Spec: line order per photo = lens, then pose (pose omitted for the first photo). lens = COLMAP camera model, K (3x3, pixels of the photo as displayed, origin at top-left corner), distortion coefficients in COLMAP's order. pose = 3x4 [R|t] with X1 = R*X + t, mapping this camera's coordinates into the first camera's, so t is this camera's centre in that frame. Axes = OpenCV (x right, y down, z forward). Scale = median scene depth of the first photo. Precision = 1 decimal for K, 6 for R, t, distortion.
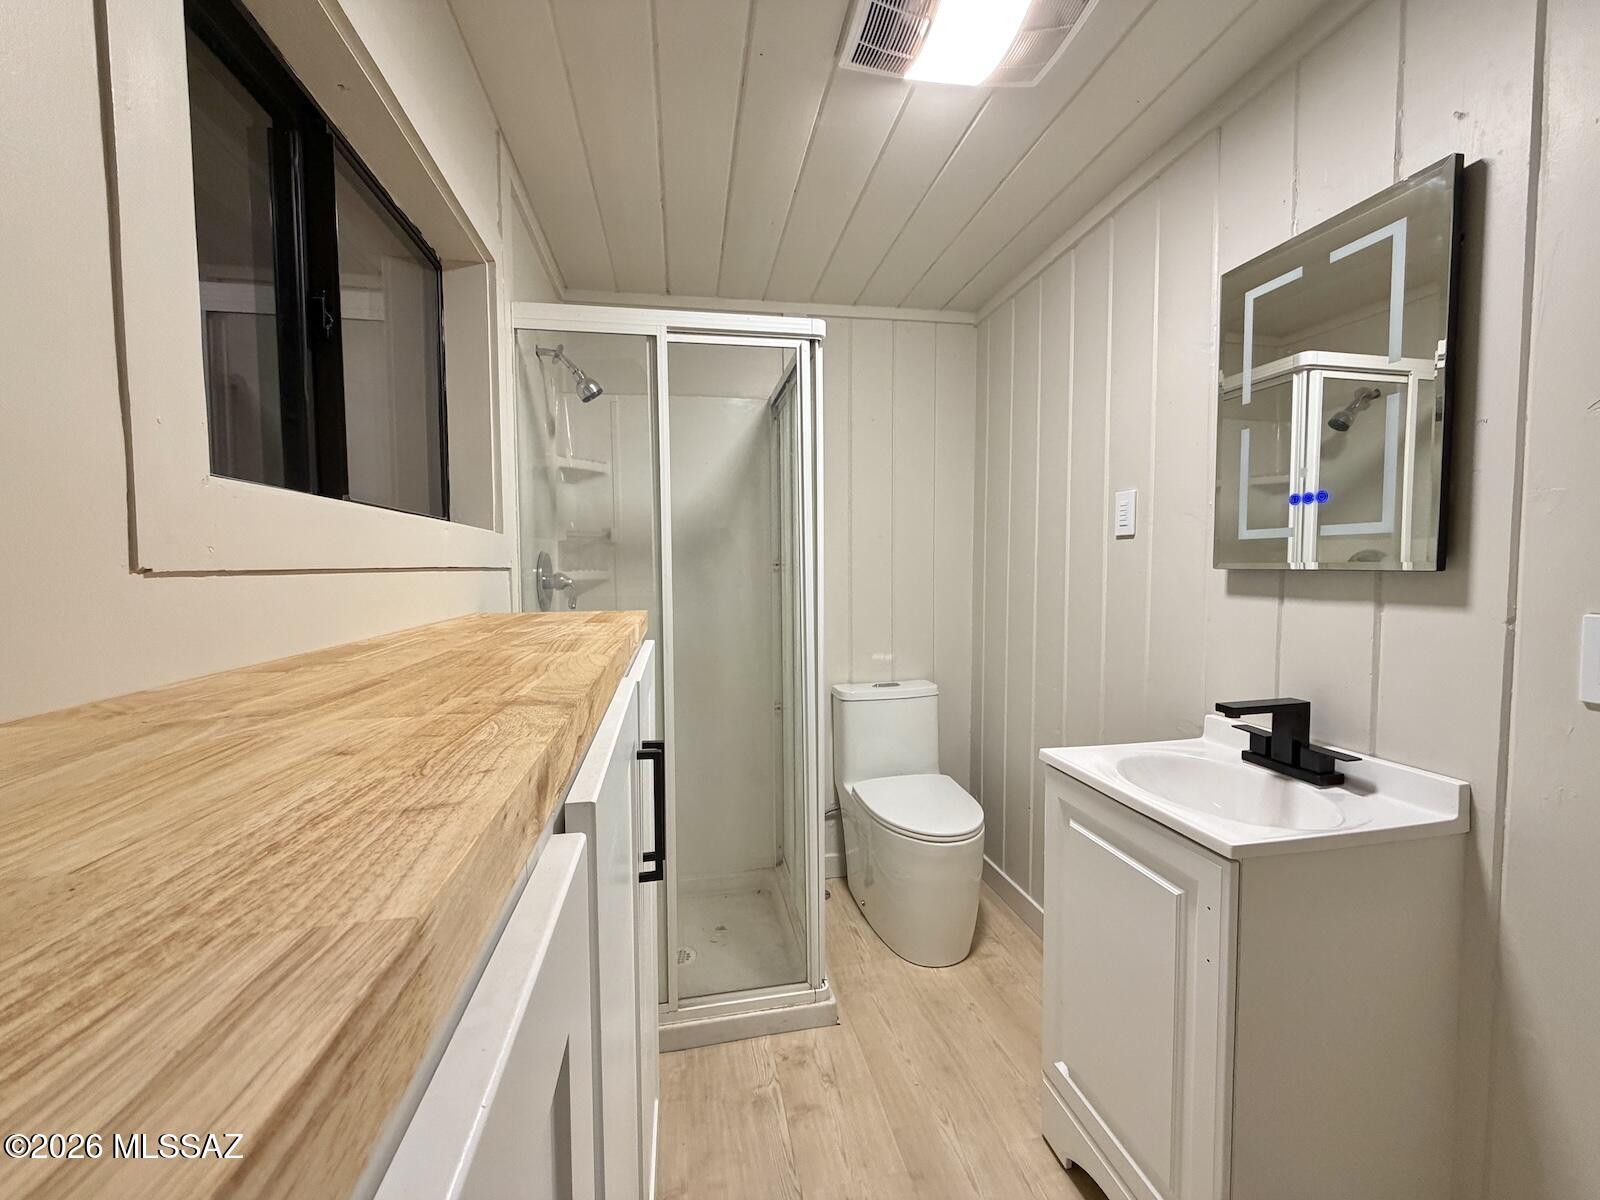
lens RADIAL K [[634.4, 0, 798.4], [0, 634.4, 594.7], [0, 0, 1]] dist [0.008979, -0.006481]
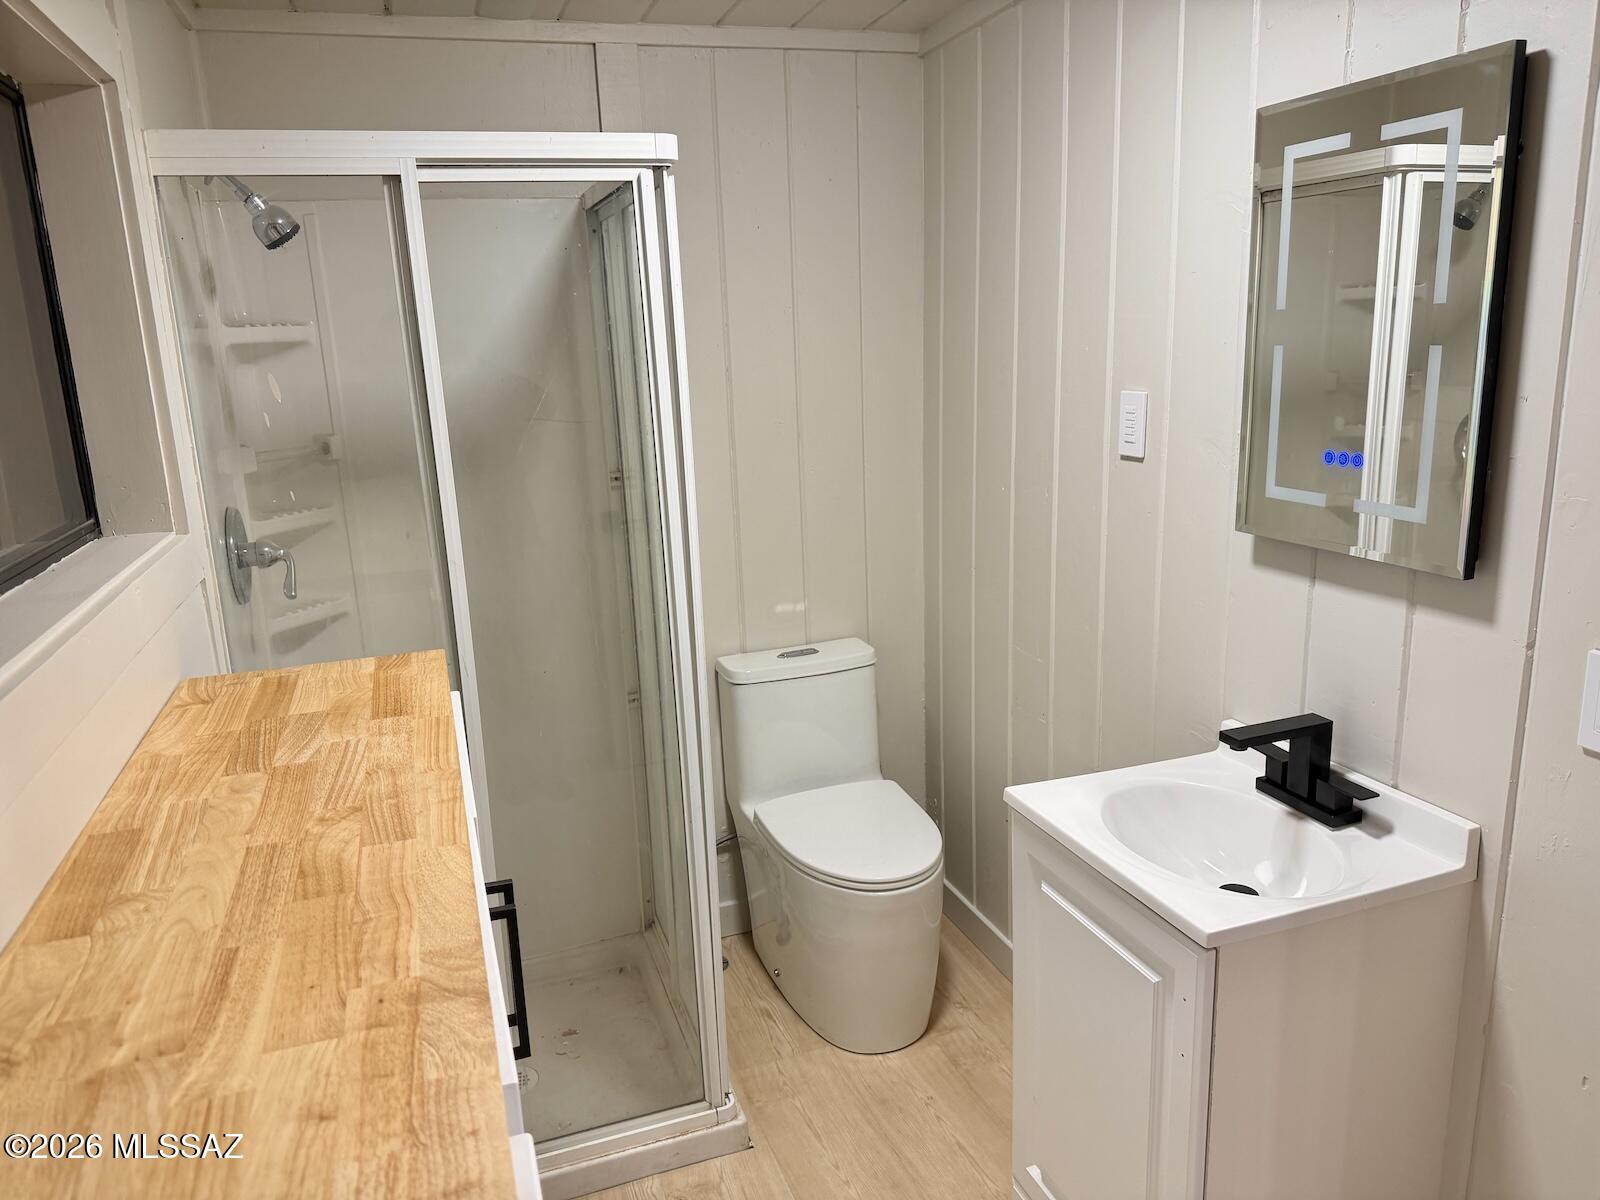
lens RADIAL K [[1119.0, 0, 800.0], [0, 1119.0, 600.0], [0, 0, 1]] dist [0.080503, -0.136492]
pose [[0.988756, -0.064474, 0.134925, -0.016572], [0.039371, 0.982684, 0.181057, -0.176293], [-0.144262, -0.173709, 0.974173, -0.164708]]
